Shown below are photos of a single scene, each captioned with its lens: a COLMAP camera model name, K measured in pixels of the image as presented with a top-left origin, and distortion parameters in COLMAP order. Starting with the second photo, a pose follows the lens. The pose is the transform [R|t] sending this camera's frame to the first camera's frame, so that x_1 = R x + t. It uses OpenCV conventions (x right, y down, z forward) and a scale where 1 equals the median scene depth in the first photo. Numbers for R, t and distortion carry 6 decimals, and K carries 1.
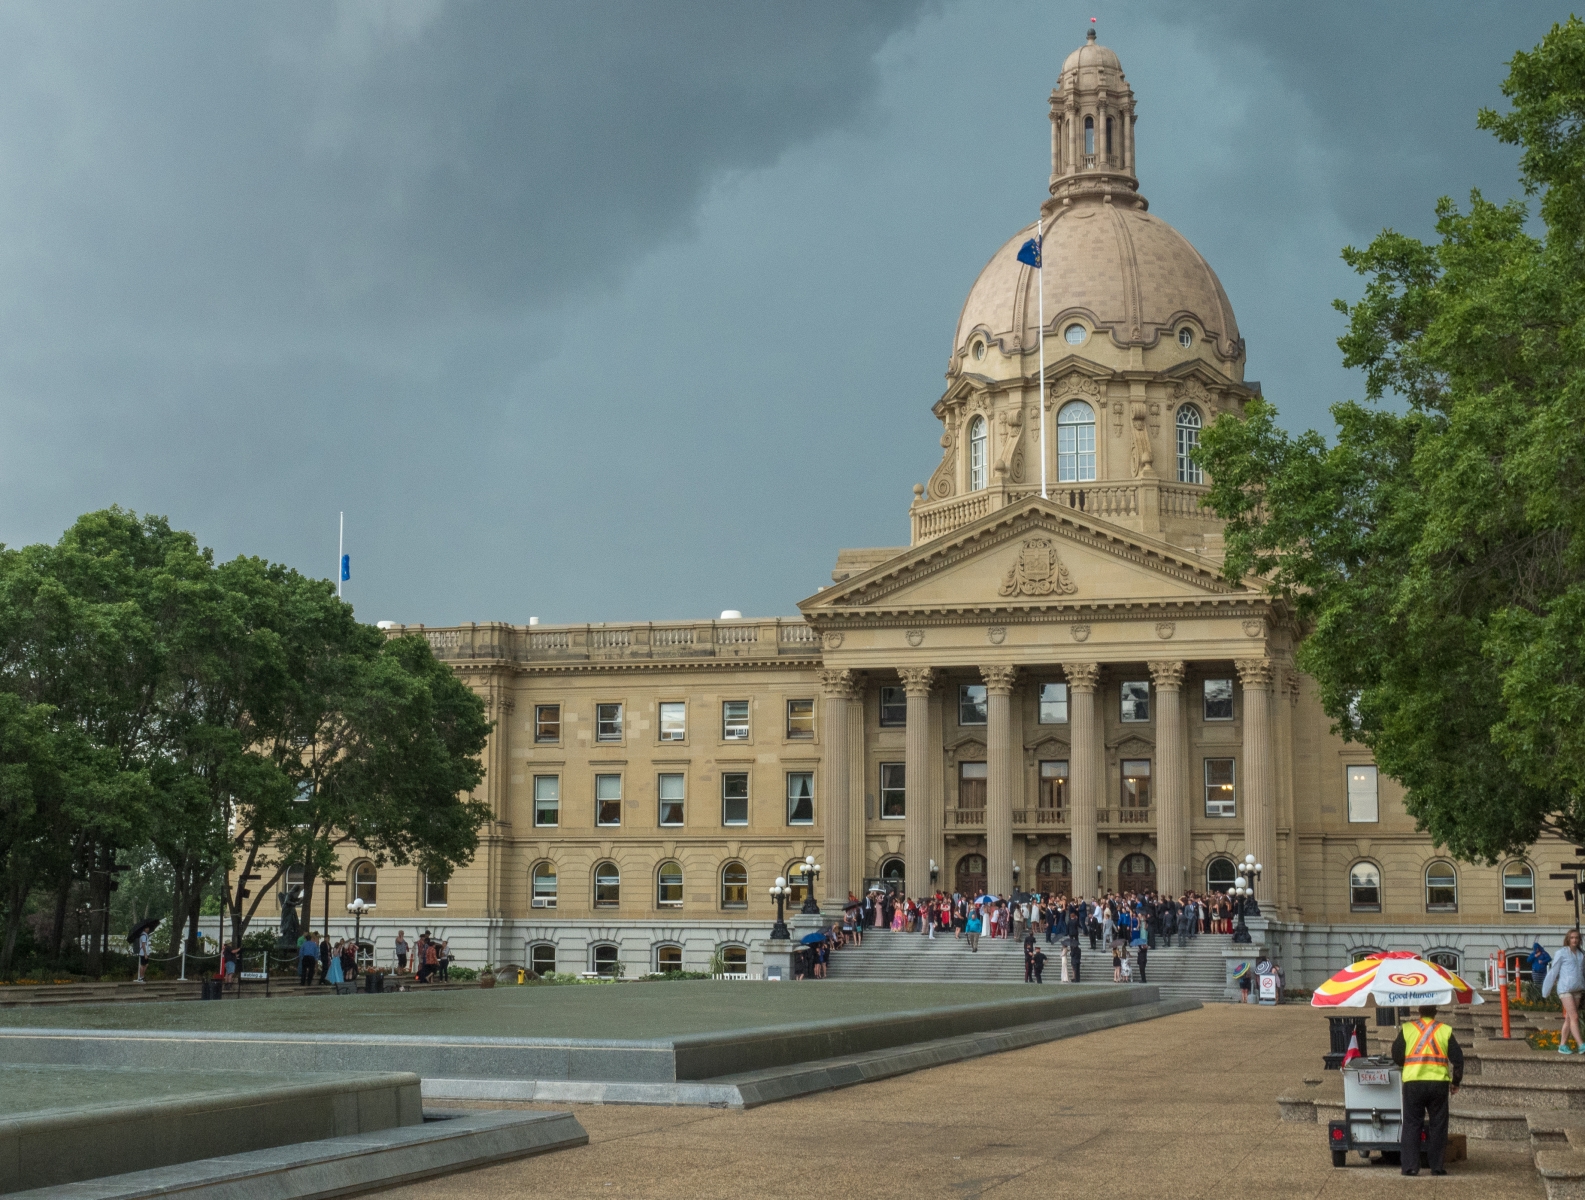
lens RADIAL K [[2570.3, 0, 793.0], [0, 2570.3, 602.6], [0, 0, 1]] dist [-0.017137, 0.000000]
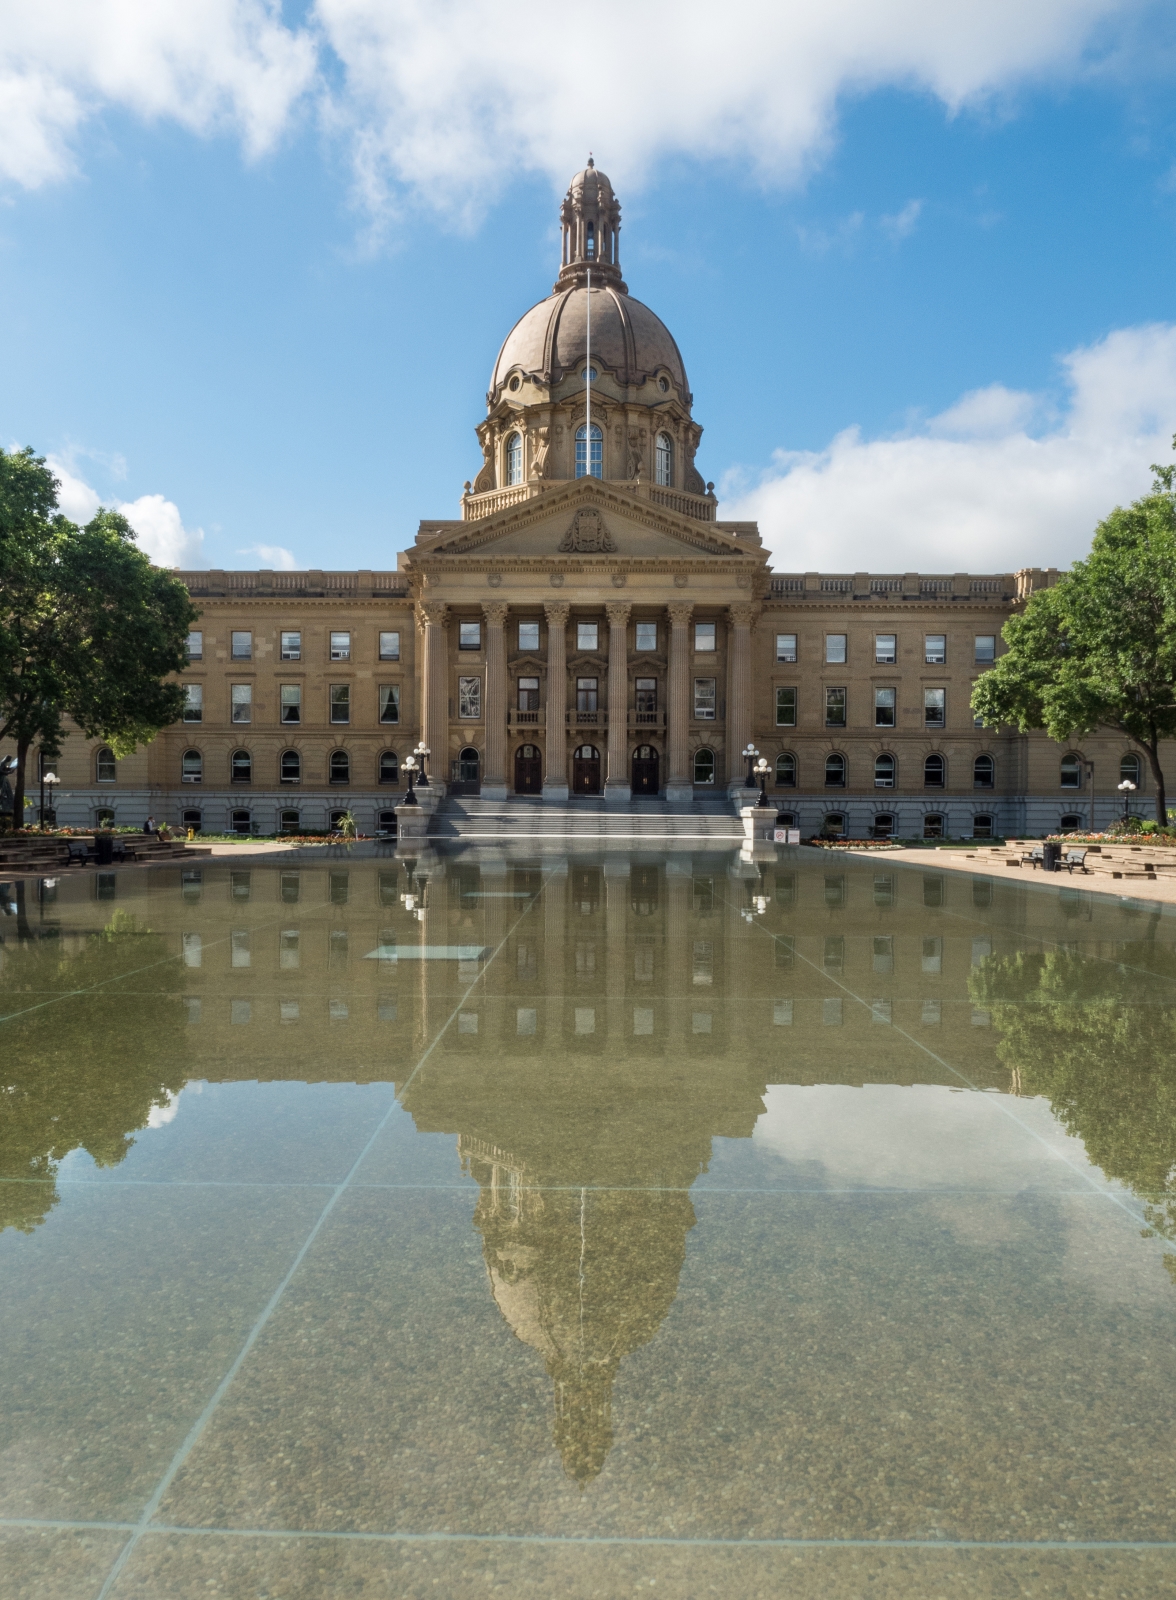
lens RADIAL K [[1248.8, 0, 586.7], [0, 1248.8, 805.8], [0, 0, 1]] dist [0.005096, 0.001733]
pose [[0.963521, -0.001861, 0.267628, -0.073555], [-0.033333, 0.991356, 0.126898, 0.041704], [-0.265550, -0.131190, 0.955130, 0.325090]]
